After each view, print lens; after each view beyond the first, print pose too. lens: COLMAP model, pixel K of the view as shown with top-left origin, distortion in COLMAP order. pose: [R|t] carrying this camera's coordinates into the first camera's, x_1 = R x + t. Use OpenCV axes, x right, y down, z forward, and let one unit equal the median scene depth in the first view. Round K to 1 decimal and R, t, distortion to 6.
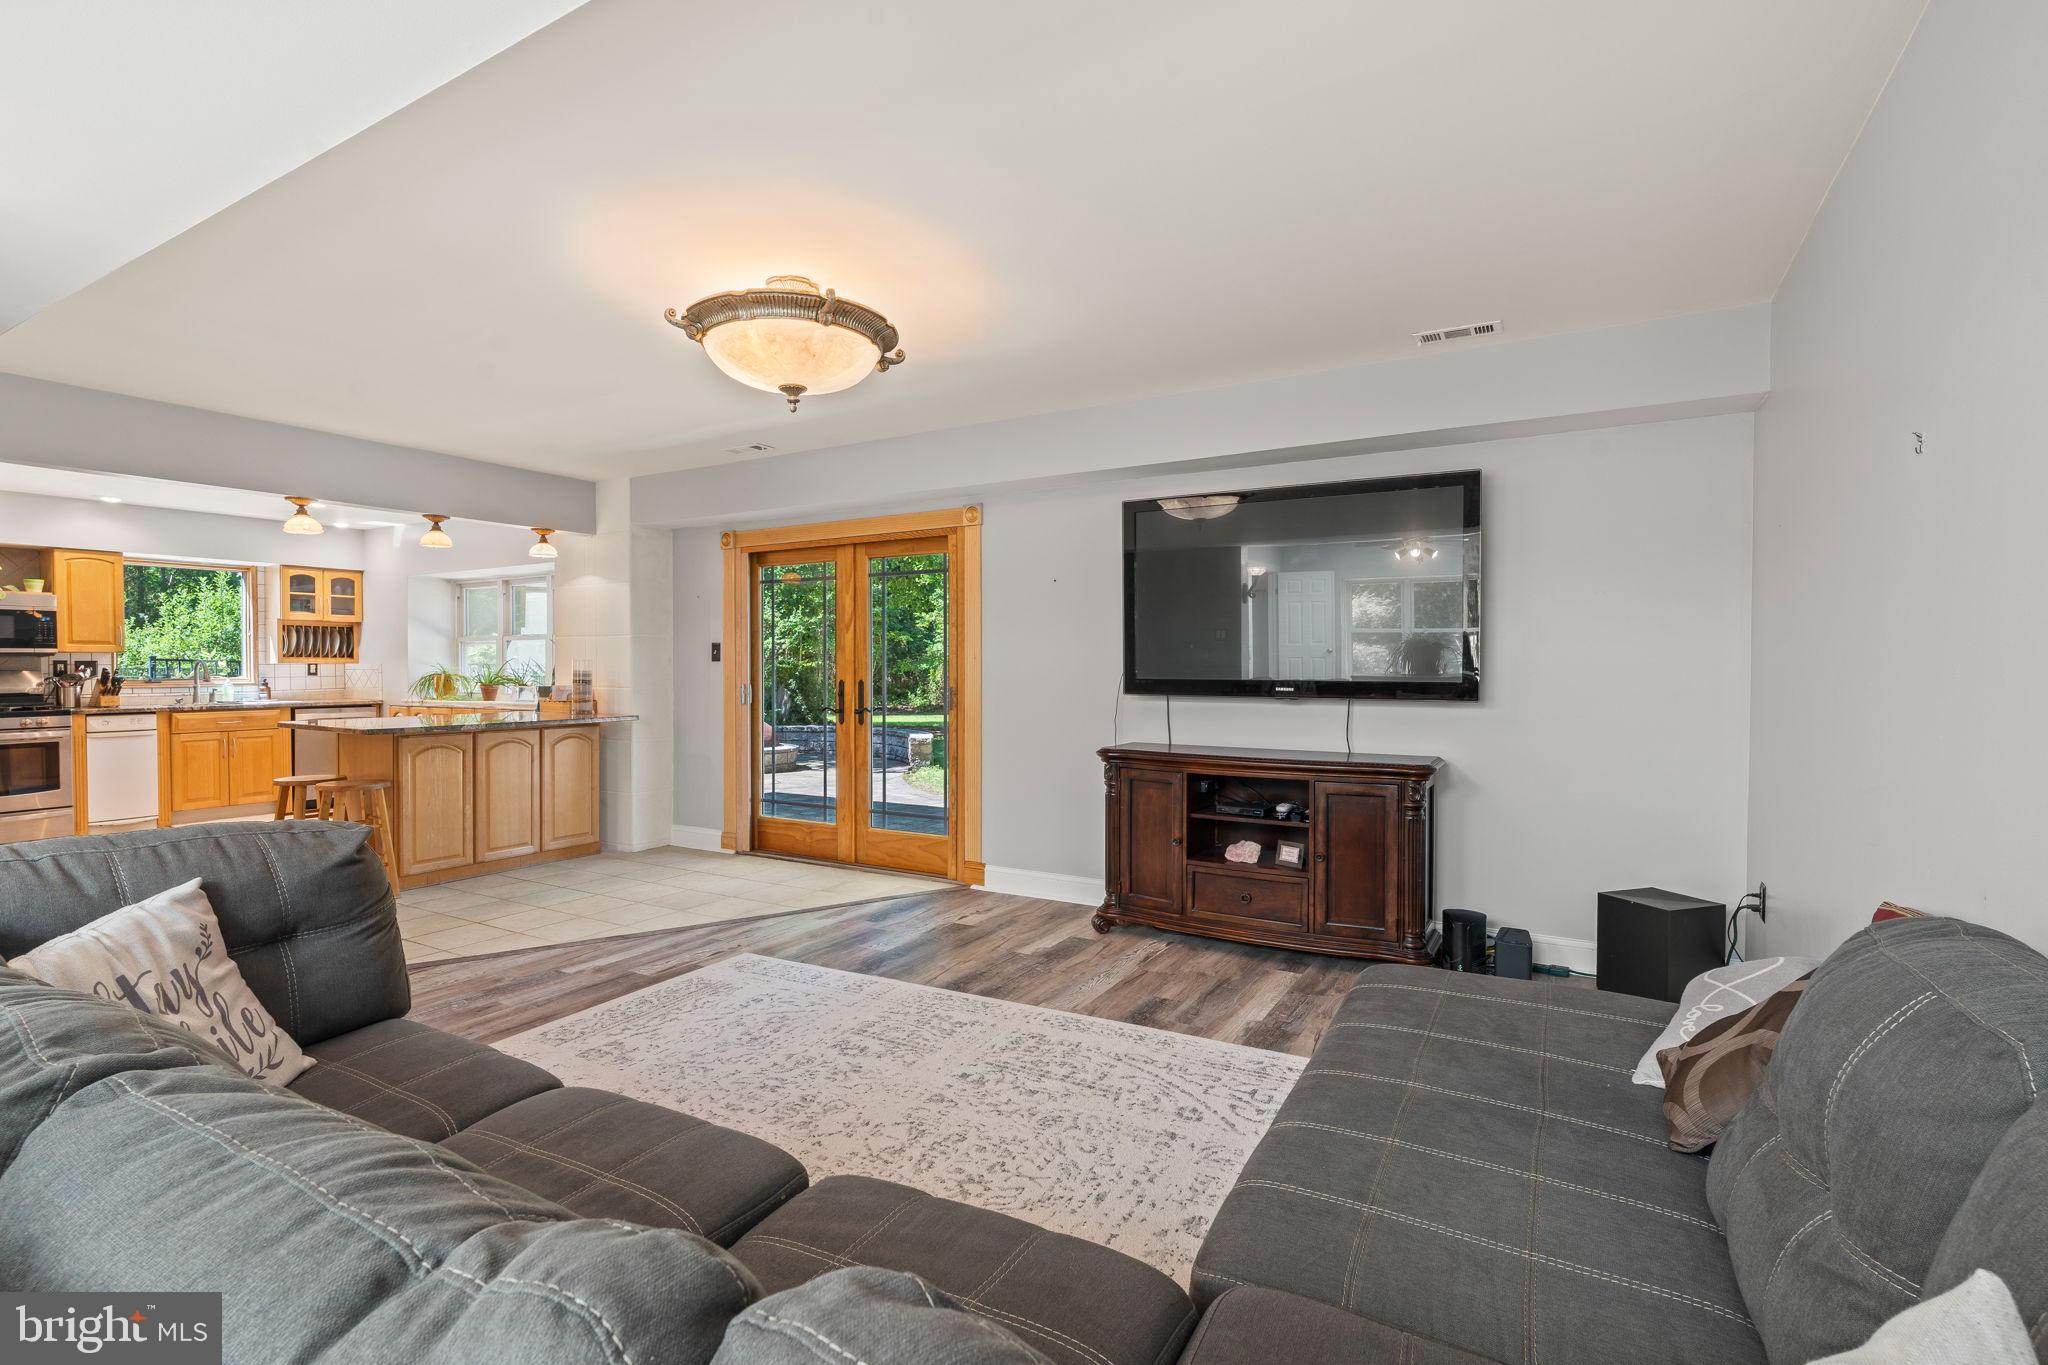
lens RADIAL K [[933.0, 0, 1022.4], [0, 933.0, 681.0], [0, 0, 1]] dist [0.012501, -0.000267]
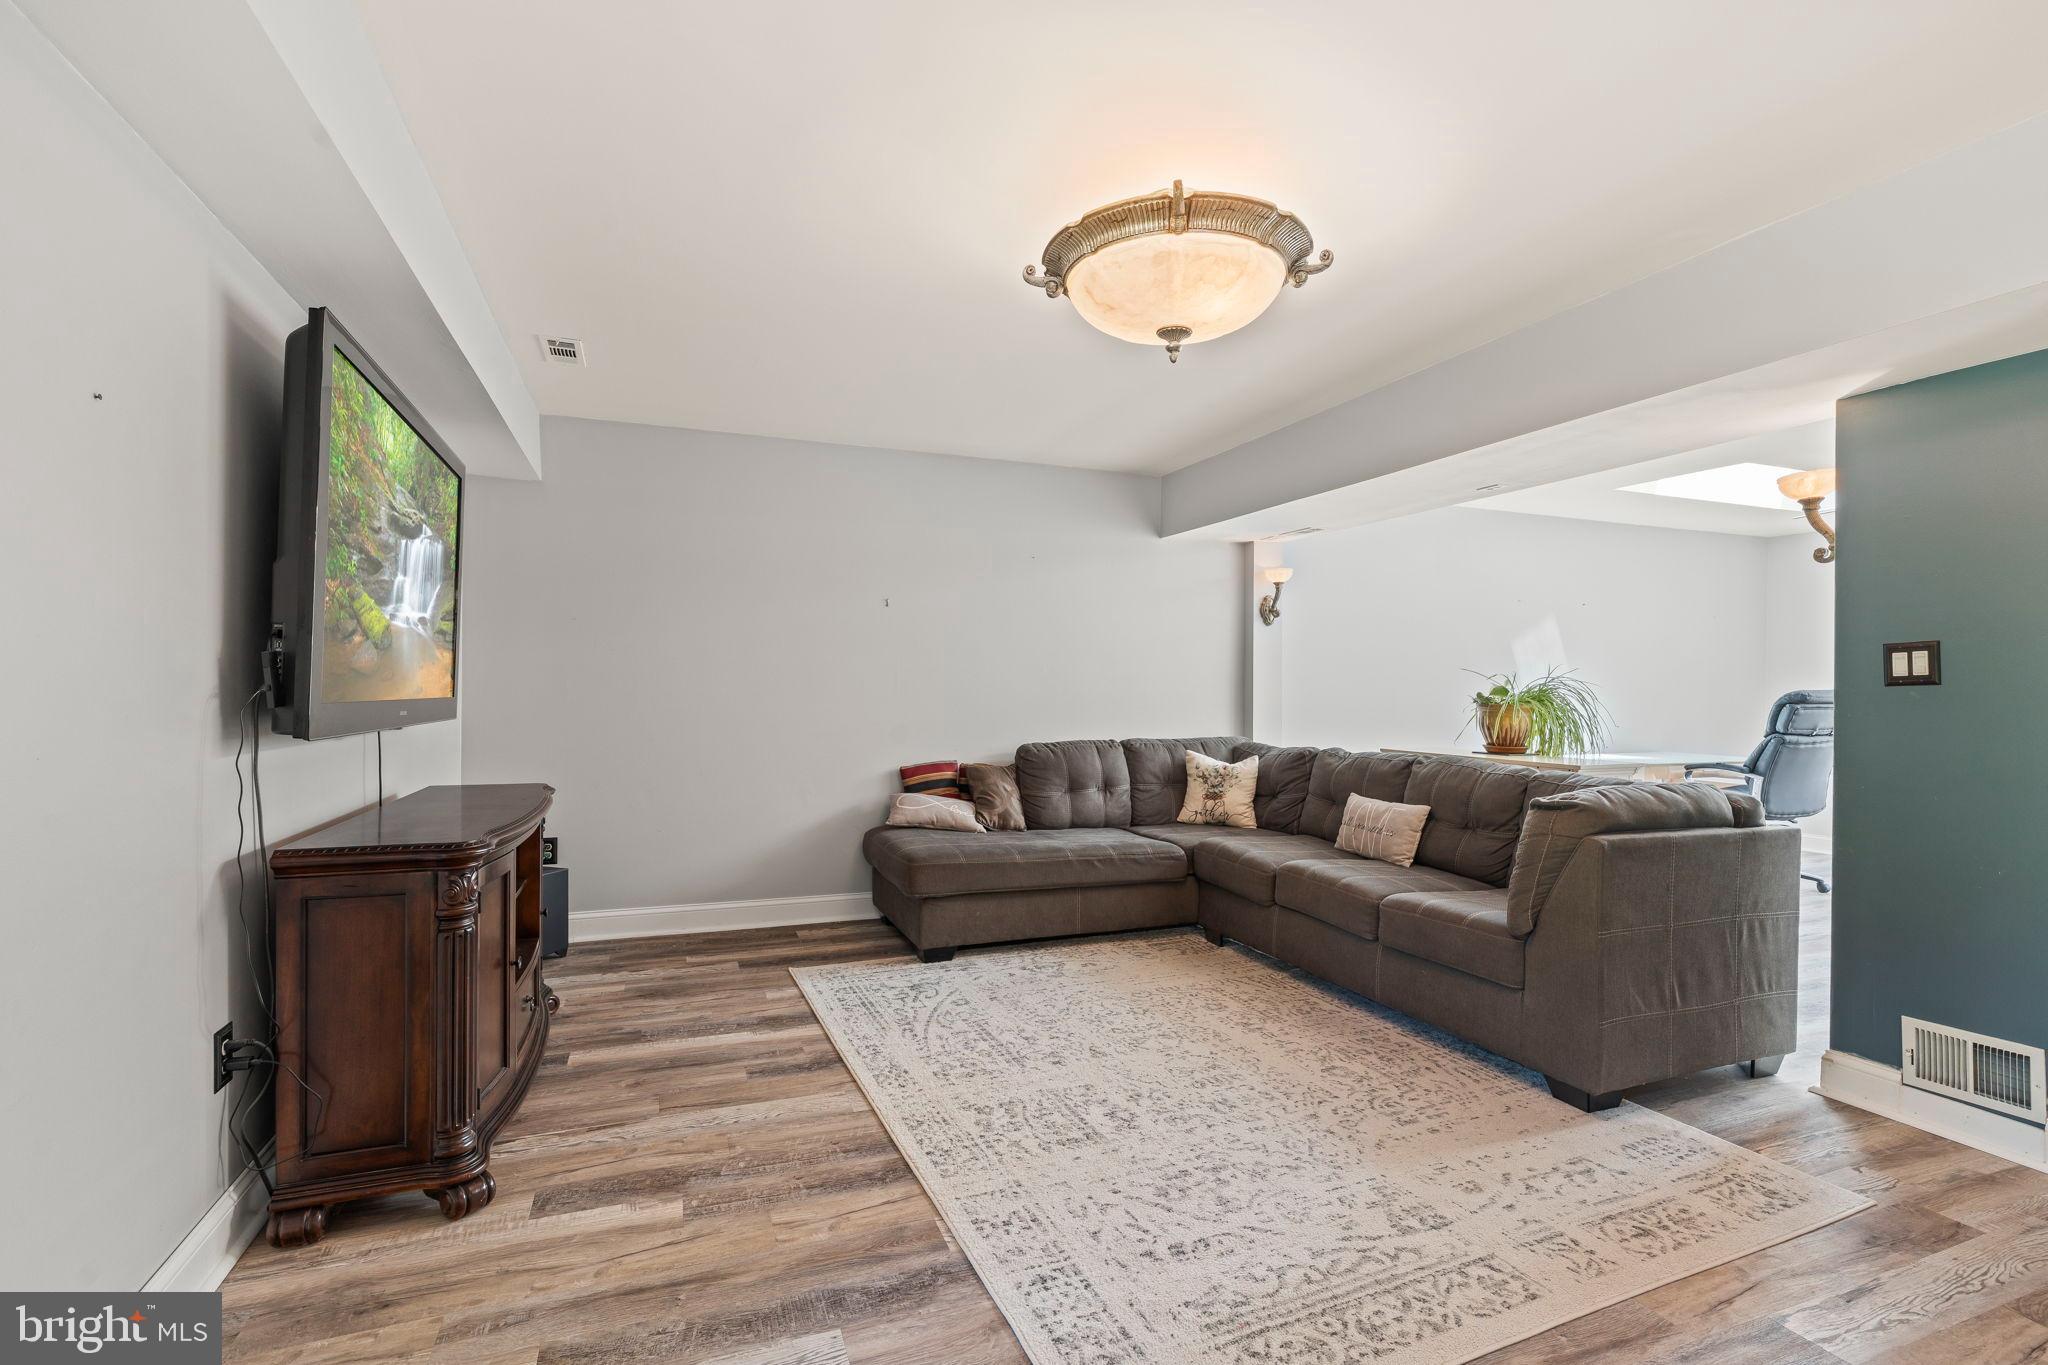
lens RADIAL K [[933.0, 0, 1022.7], [0, 933.0, 680.4], [0, 0, 1]] dist [0.012501, -0.000267]
pose [[-0.779234, -0.001199, 0.626732, -0.557693], [0.000927, 0.999995, 0.003065, -0.016868], [-0.626732, 0.002969, -0.779229, 1.470717]]
